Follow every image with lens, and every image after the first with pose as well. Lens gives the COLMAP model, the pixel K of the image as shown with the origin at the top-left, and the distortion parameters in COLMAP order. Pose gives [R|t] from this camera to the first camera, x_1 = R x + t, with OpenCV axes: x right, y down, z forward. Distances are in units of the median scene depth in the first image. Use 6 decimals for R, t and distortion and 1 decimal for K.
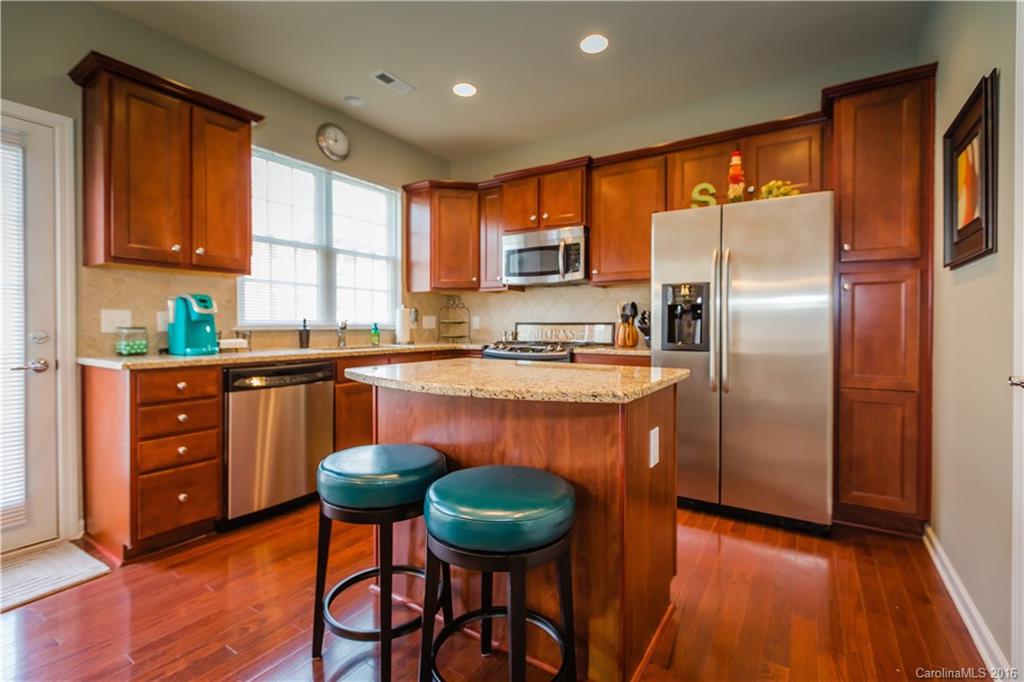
lens RADIAL K [[459.2, 0, 512.0], [0, 459.2, 341.0], [0, 0, 1]] dist [0.001717, 0.000080]
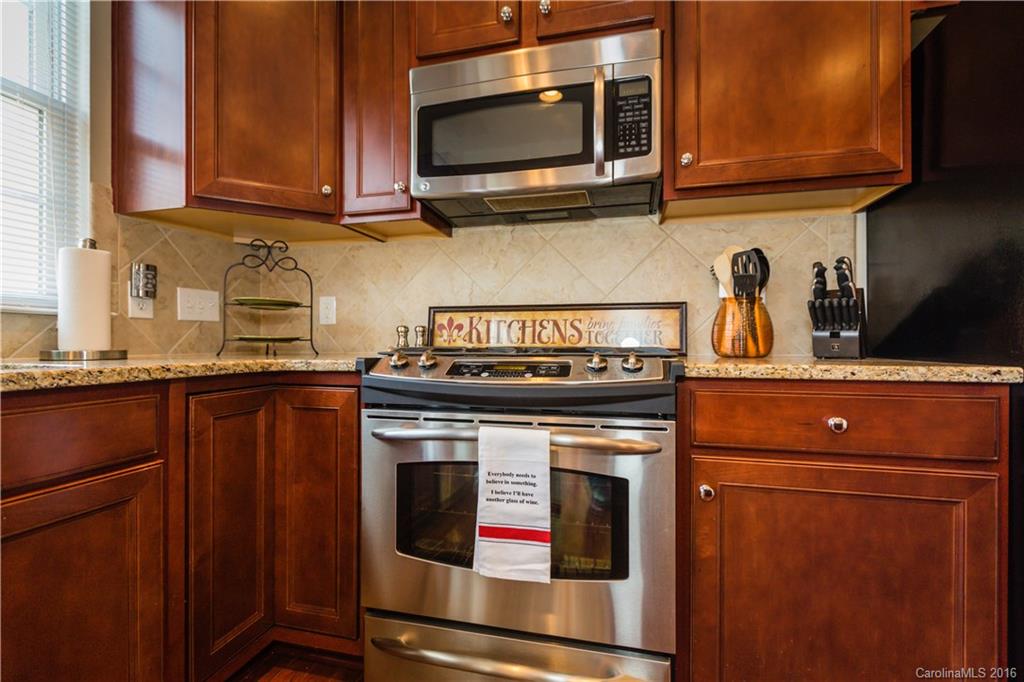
lens RADIAL K [[454.6, 0, 549.0], [0, 454.6, 347.8], [0, 0, 1]] dist [0.000760, -0.000086]
pose [[0.921709, -0.005042, 0.387849, -0.058404], [0.010562, 0.999871, -0.012102, 0.006078], [-0.387738, 0.015251, 0.921643, 0.576504]]
